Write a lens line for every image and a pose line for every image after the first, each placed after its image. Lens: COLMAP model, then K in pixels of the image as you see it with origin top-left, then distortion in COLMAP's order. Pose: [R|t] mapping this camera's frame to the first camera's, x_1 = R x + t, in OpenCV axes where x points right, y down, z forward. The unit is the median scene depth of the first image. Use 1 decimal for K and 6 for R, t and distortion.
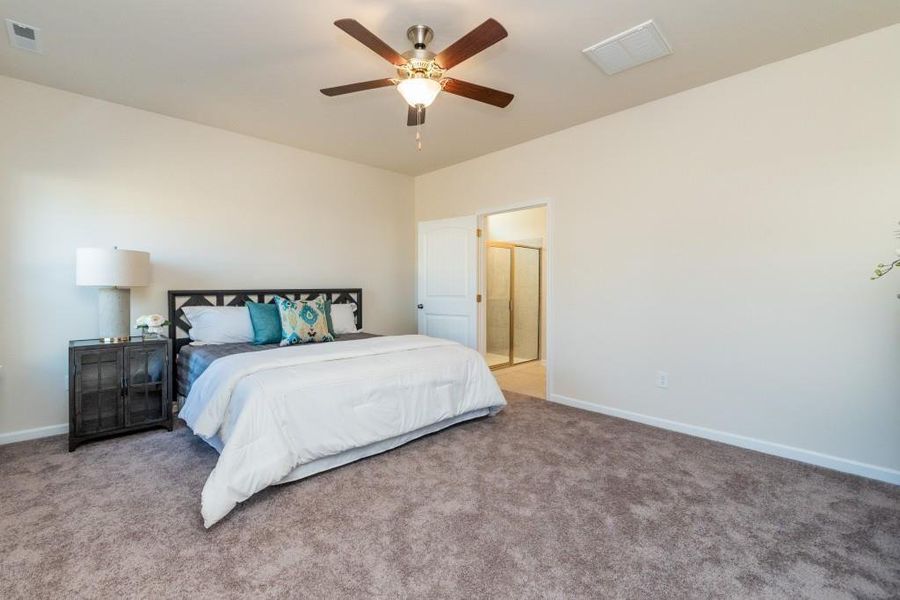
lens RADIAL K [[391.1, 0, 437.7], [0, 391.1, 302.6], [0, 0, 1]] dist [-0.012989, 0.000057]
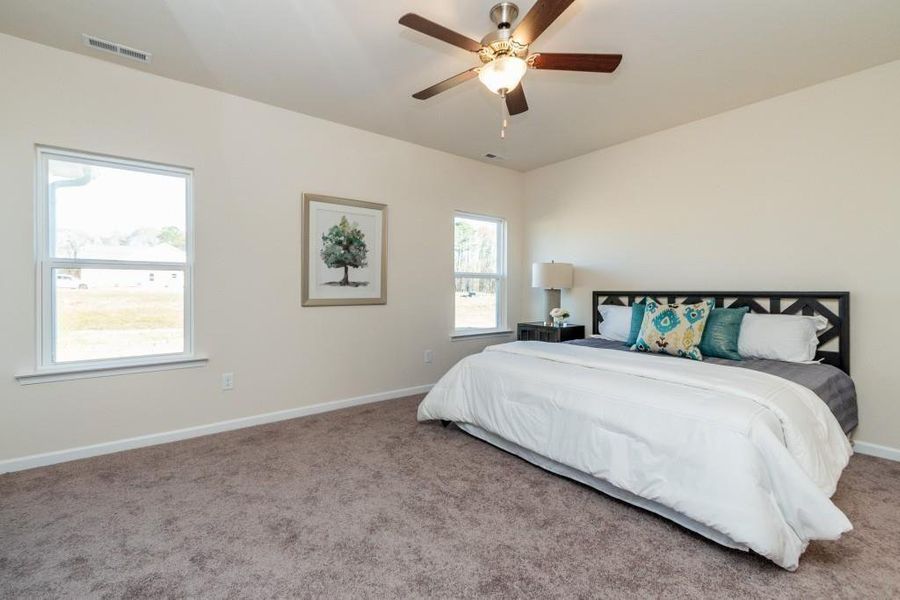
lens RADIAL K [[391.1, 0, 437.7], [0, 391.1, 302.6], [0, 0, 1]] dist [-0.012989, 0.000057]
pose [[-0.104756, 0.033166, -0.993945, 0.576055], [-0.047336, 0.998145, 0.038296, -0.018739], [0.993371, 0.051061, -0.102992, 0.612832]]
